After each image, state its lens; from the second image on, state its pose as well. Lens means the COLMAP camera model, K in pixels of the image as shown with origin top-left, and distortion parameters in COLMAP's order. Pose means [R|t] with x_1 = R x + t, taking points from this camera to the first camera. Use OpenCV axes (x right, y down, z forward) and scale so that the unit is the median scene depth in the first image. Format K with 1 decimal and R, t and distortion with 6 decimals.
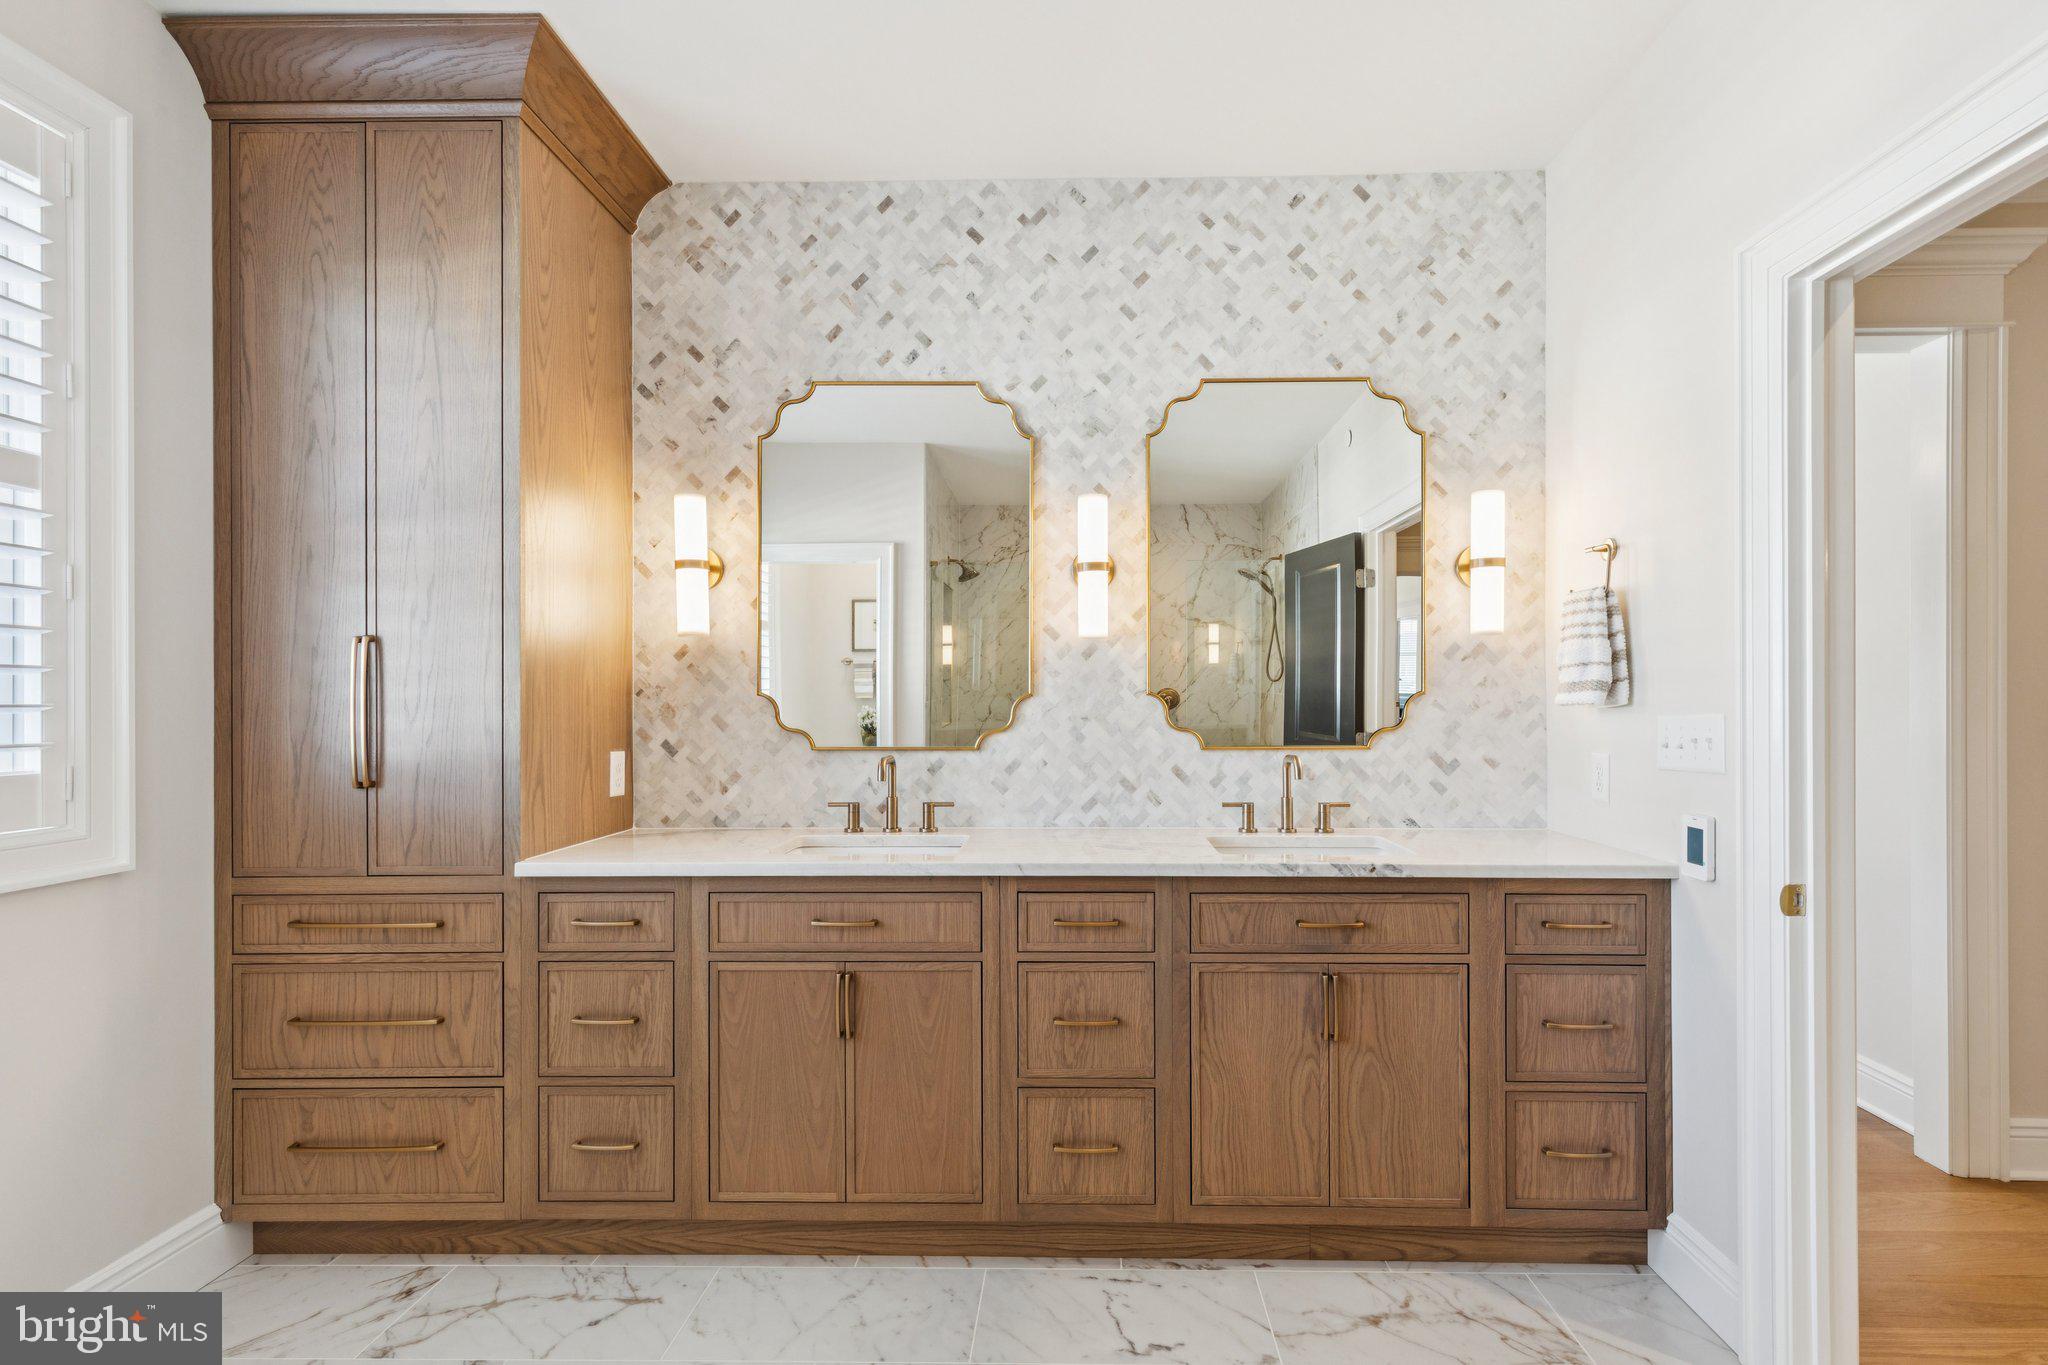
lens RADIAL K [[983.6, 0, 1029.2], [0, 983.6, 703.7], [0, 0, 1]] dist [0.003904, 0.000596]
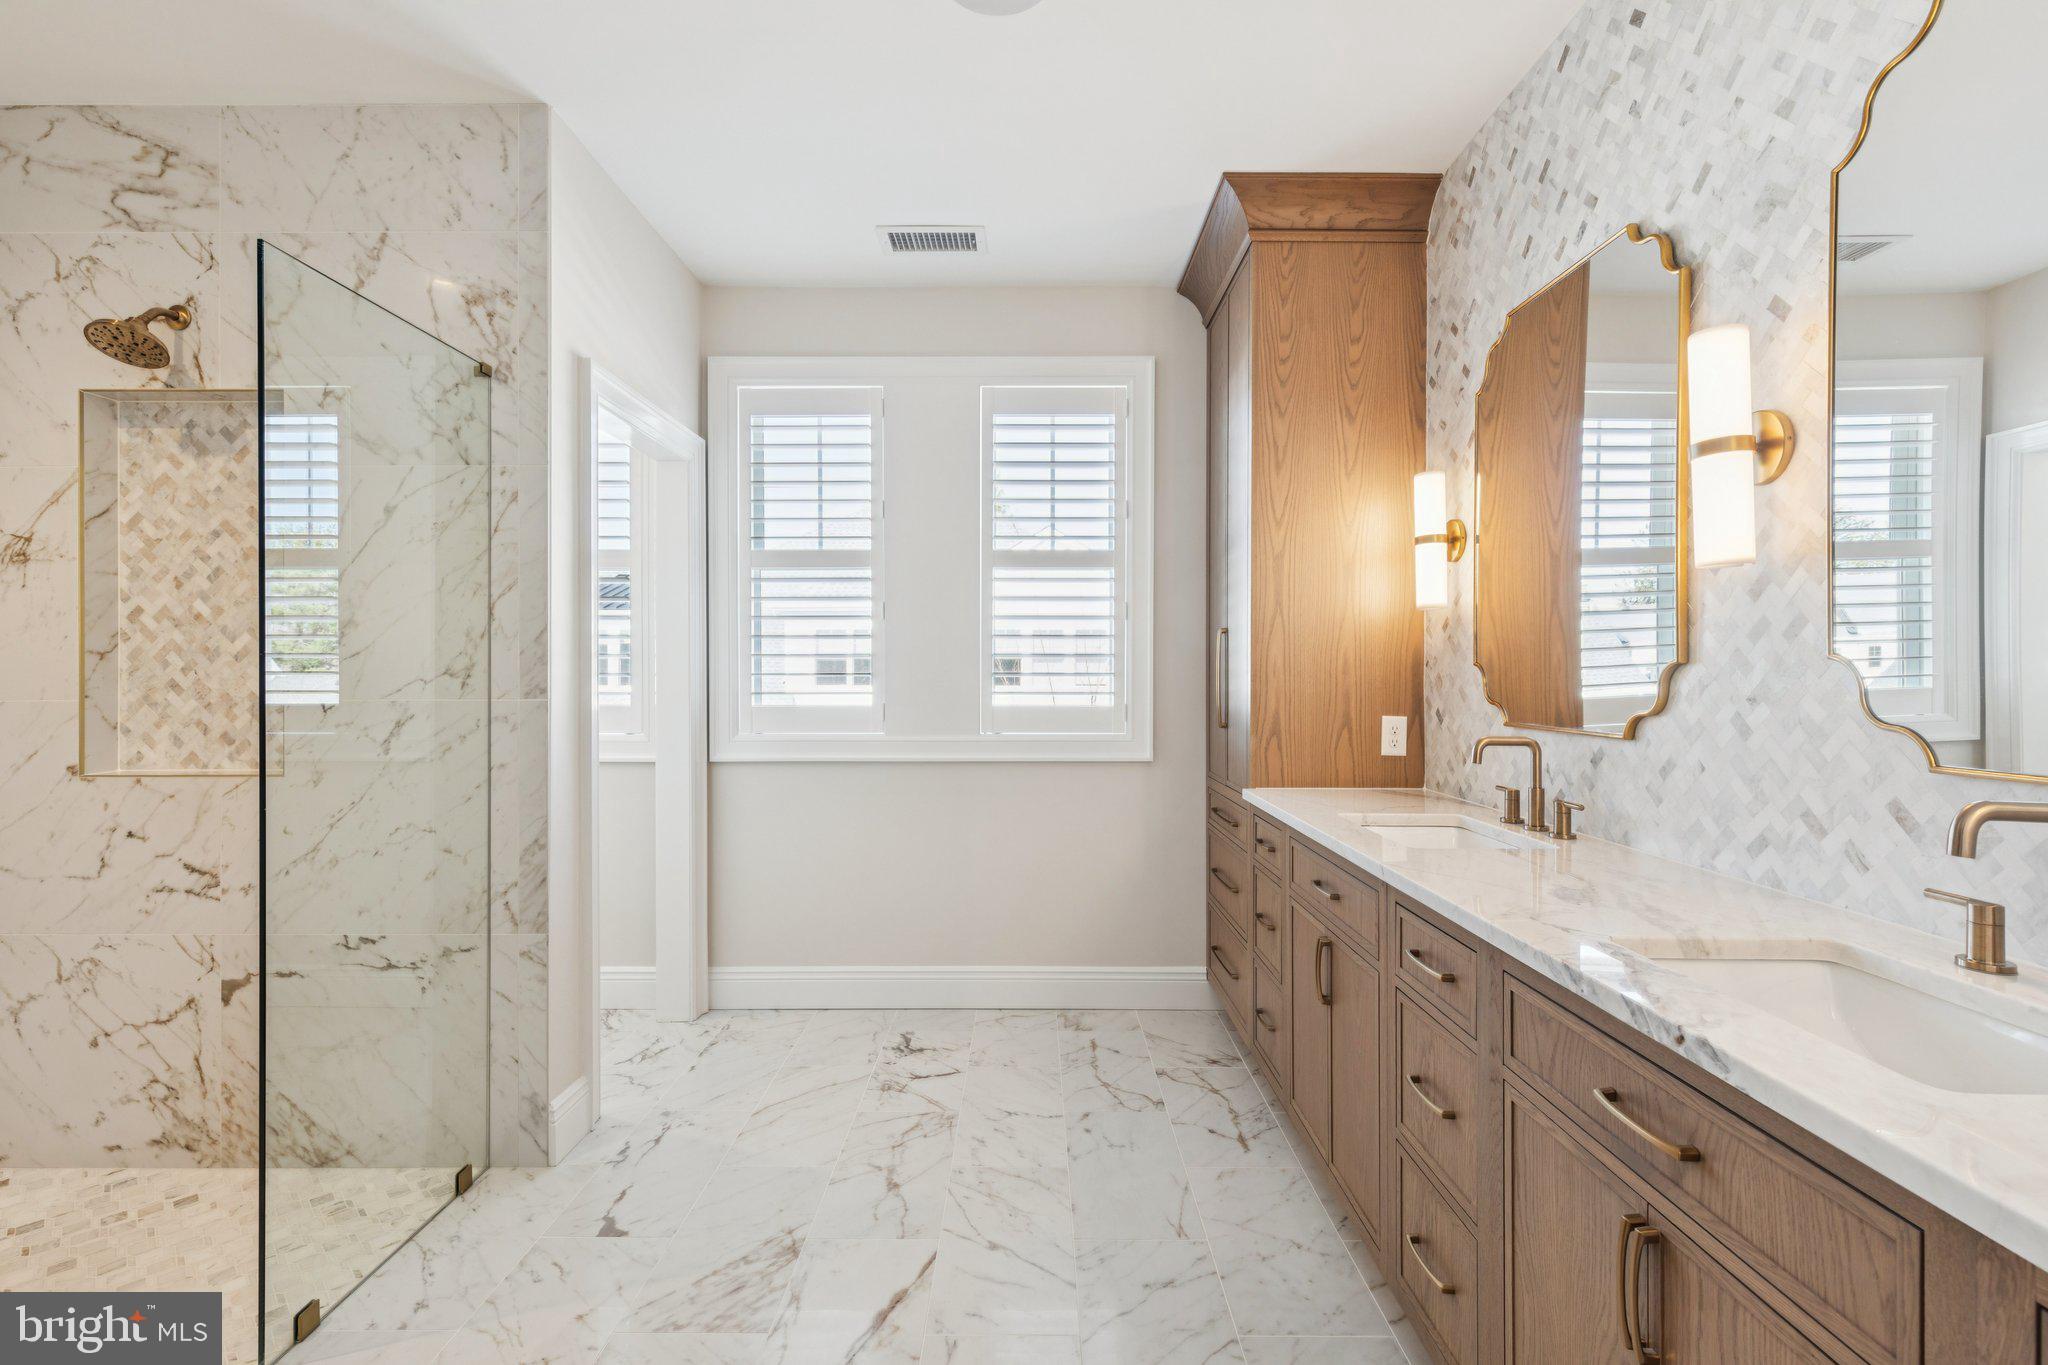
lens RADIAL K [[931.4, 0, 1026.1], [0, 931.4, 679.3], [0, 0, 1]] dist [0.005538, -0.000363]
pose [[-0.003301, 0.007642, -0.999965, 0.628342], [-0.006712, 0.999948, 0.007664, 0.001057], [0.999972, 0.006737, -0.003250, 0.563288]]
